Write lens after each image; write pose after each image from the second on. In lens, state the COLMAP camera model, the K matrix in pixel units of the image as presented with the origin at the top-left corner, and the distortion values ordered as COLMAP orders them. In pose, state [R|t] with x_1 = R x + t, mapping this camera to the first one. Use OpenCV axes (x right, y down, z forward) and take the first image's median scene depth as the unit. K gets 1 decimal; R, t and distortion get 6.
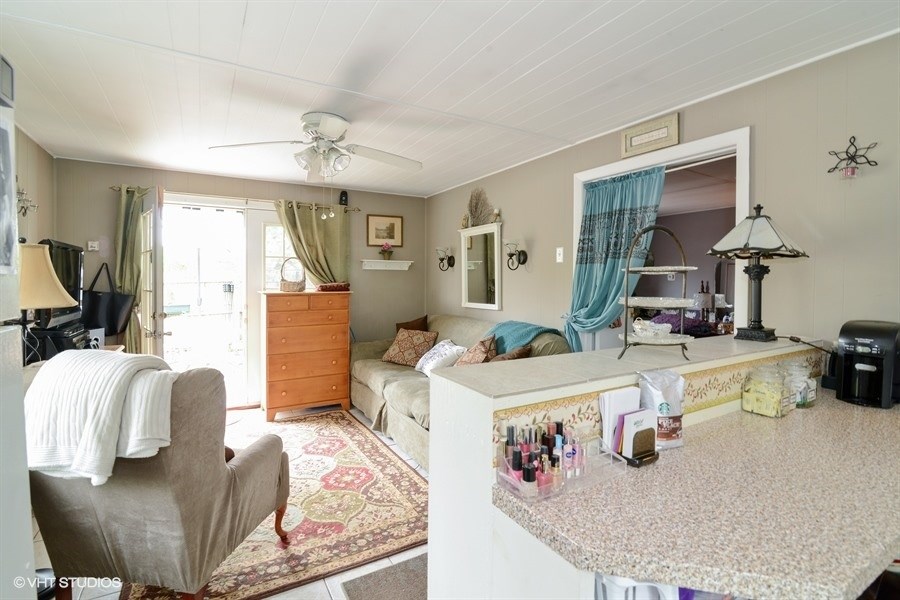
lens RADIAL K [[418.5, 0, 444.3], [0, 418.5, 288.9], [0, 0, 1]] dist [-0.022359, 0.000060]
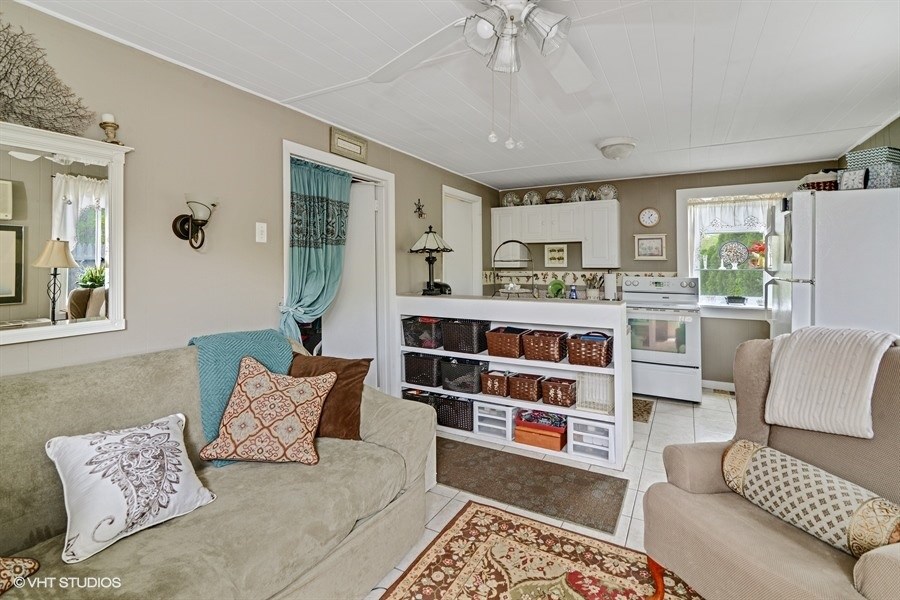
lens RADIAL K [[423.0, 0, 451.0], [0, 423.0, 268.9], [0, 0, 1]] dist [-0.029228, -0.000181]
pose [[-0.515796, -0.006085, 0.856690, -0.710230], [0.026242, 0.999393, 0.022899, -0.031203], [-0.856309, 0.034292, -0.515323, 1.396991]]
